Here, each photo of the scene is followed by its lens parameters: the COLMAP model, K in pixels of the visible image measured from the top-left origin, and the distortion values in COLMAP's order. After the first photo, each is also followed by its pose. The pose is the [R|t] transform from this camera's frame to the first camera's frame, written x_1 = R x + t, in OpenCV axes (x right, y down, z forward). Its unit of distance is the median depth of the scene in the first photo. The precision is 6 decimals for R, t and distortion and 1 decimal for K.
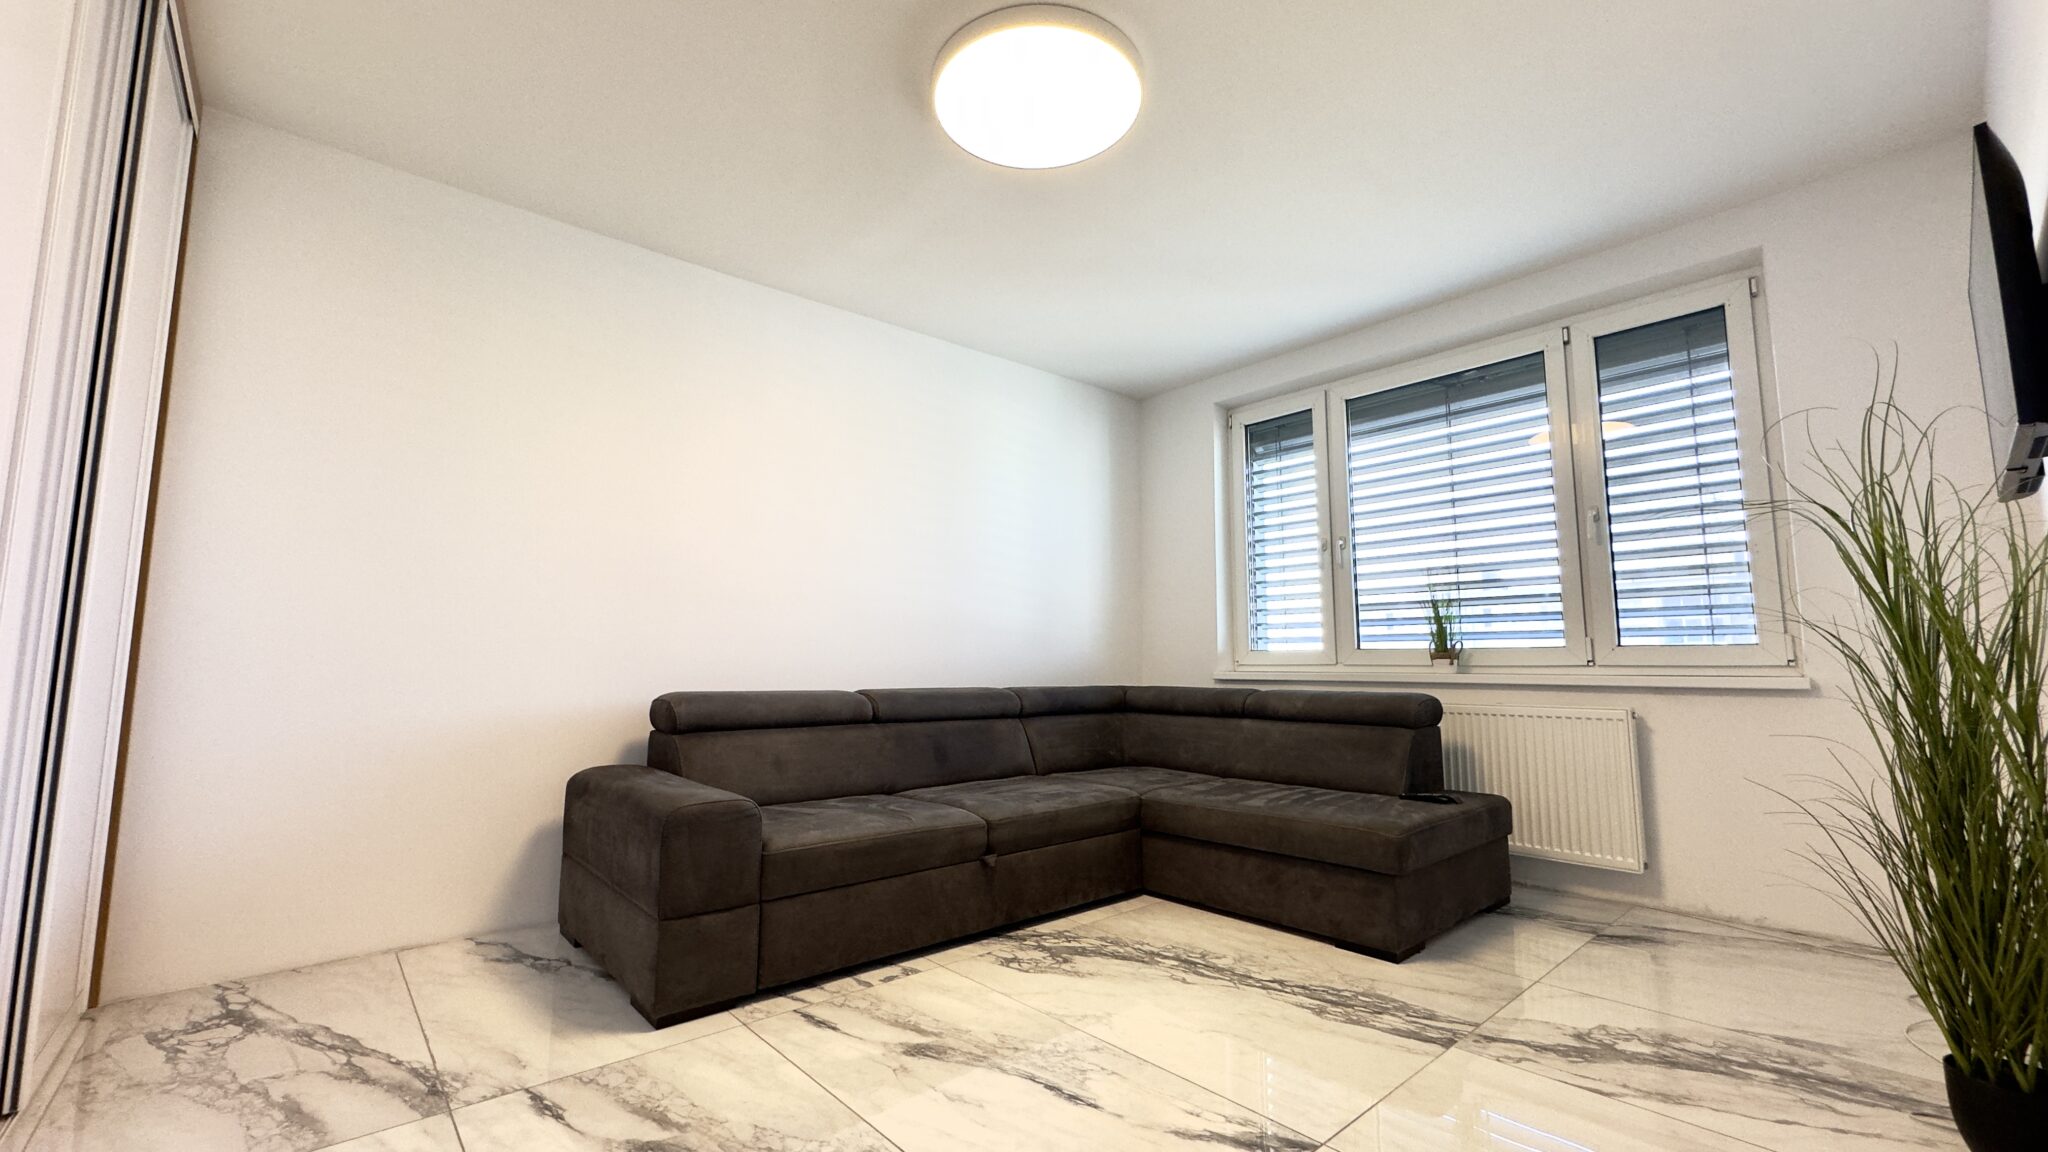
lens RADIAL K [[817.1, 0, 1024.0], [0, 817.1, 576.0], [0, 0, 1]] dist [-0.001771, 0.000113]
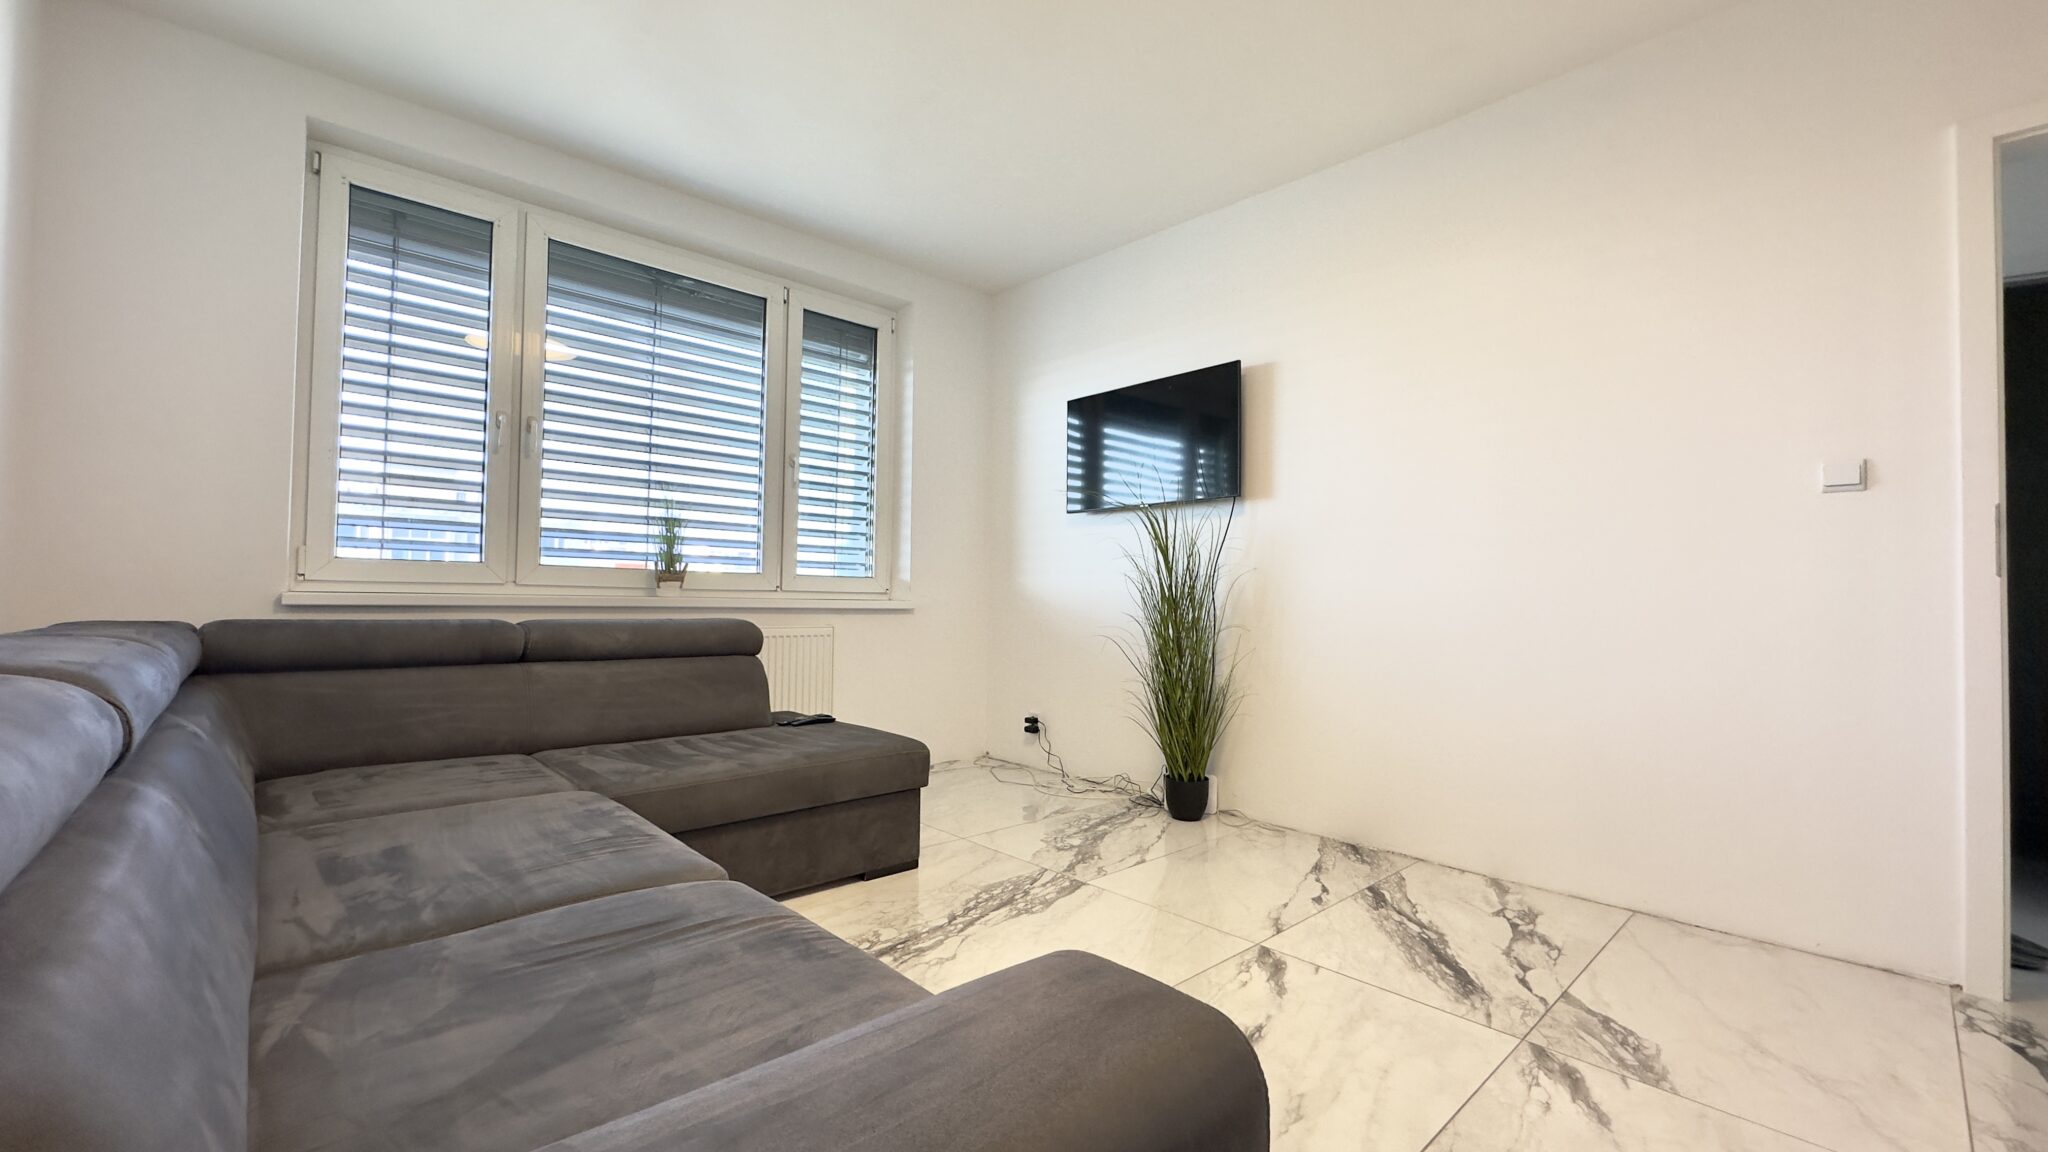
lens RADIAL K [[817.1, 0, 1024.0], [0, 817.1, 576.0], [0, 0, 1]] dist [-0.001771, 0.000113]
pose [[-0.020165, 0.022656, 0.999540, -0.656053], [-0.127873, 0.991474, -0.025053, 0.104146], [-0.991585, -0.128320, -0.017096, 0.958384]]
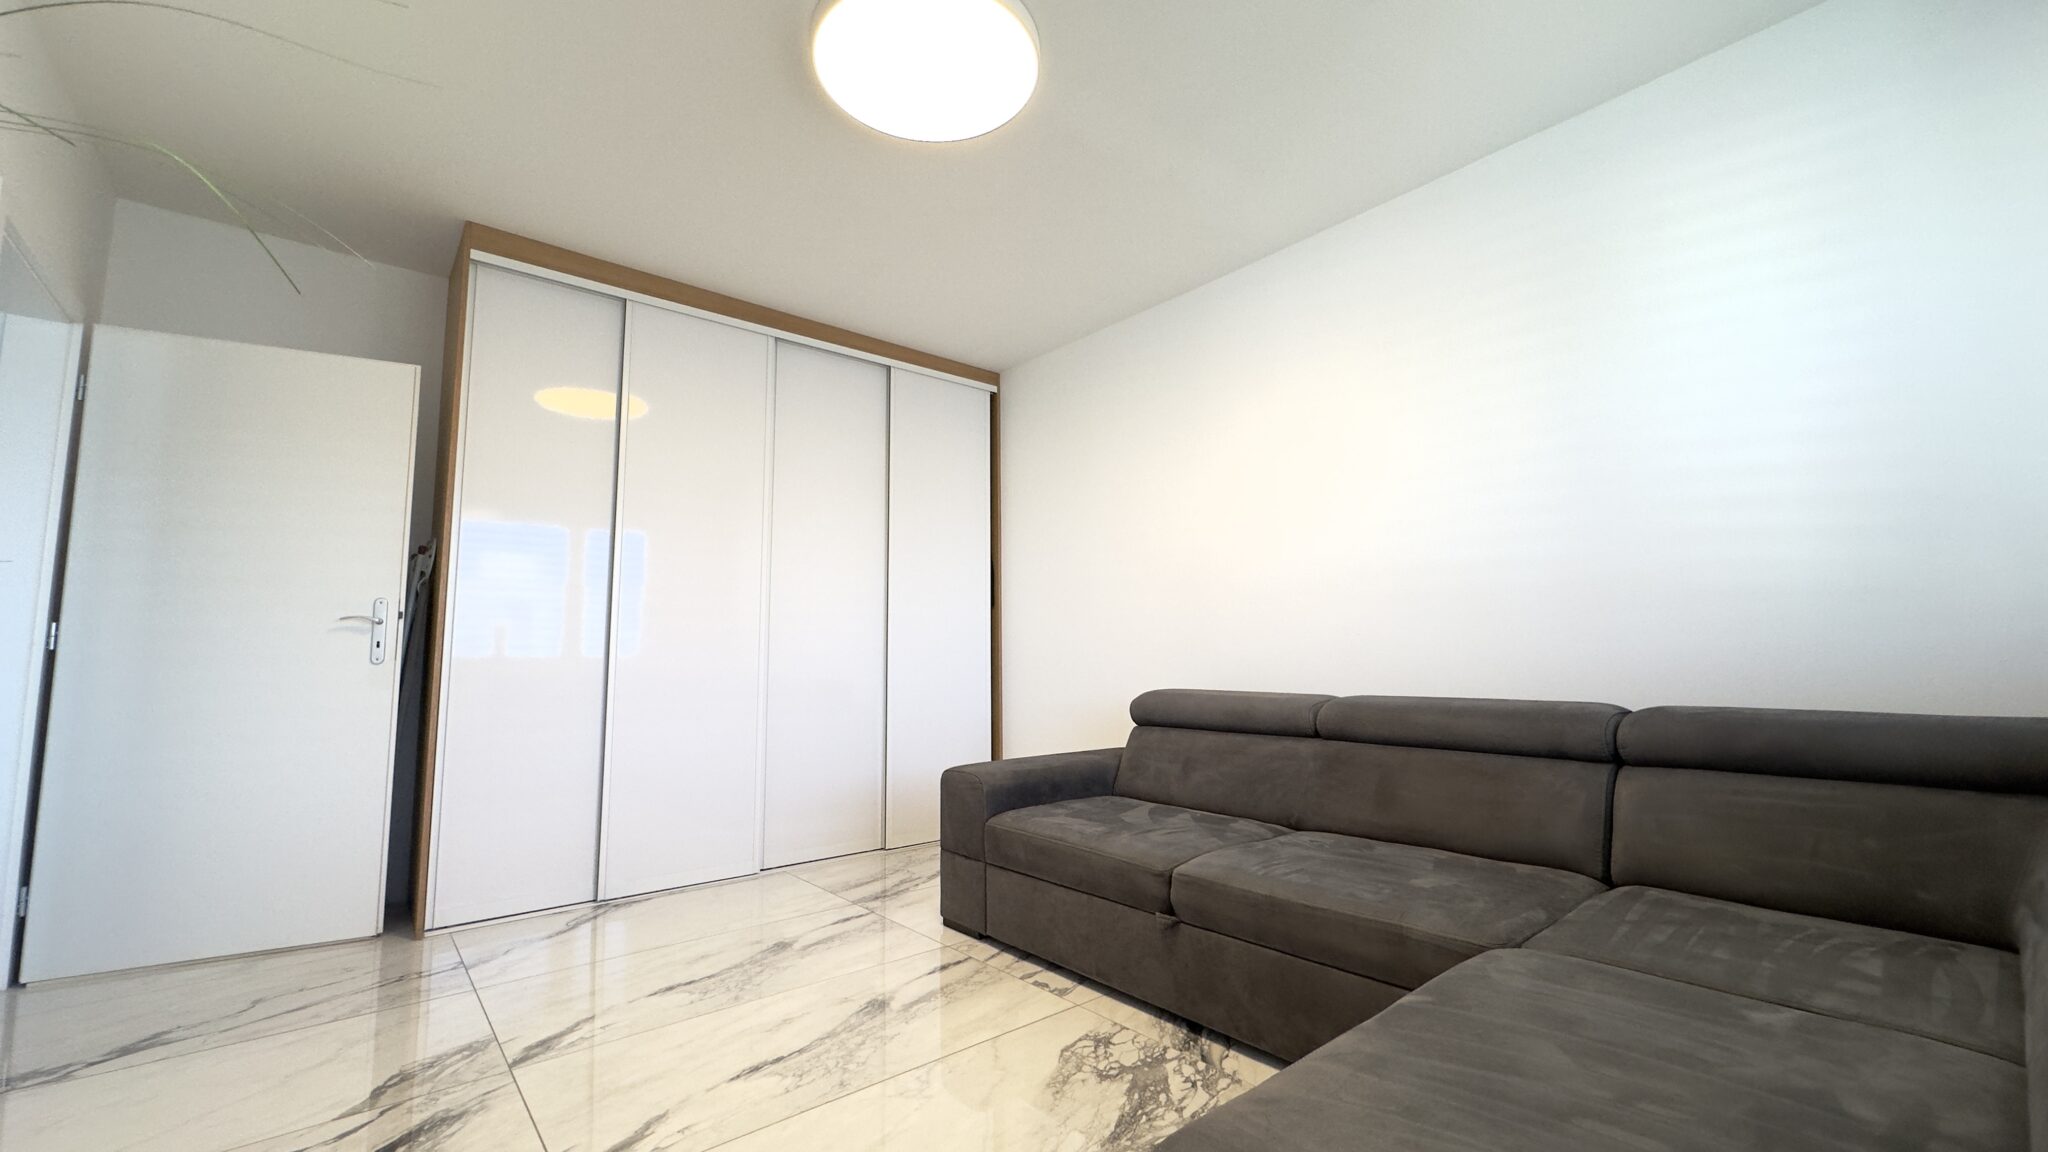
lens RADIAL K [[817.1, 0, 1024.0], [0, 817.1, 576.0], [0, 0, 1]] dist [-0.001771, 0.000113]
pose [[-0.031667, -0.103471, -0.994128, 0.854749], [0.122532, 0.986723, -0.106603, 0.102512], [0.991959, -0.125188, -0.018568, 1.032407]]
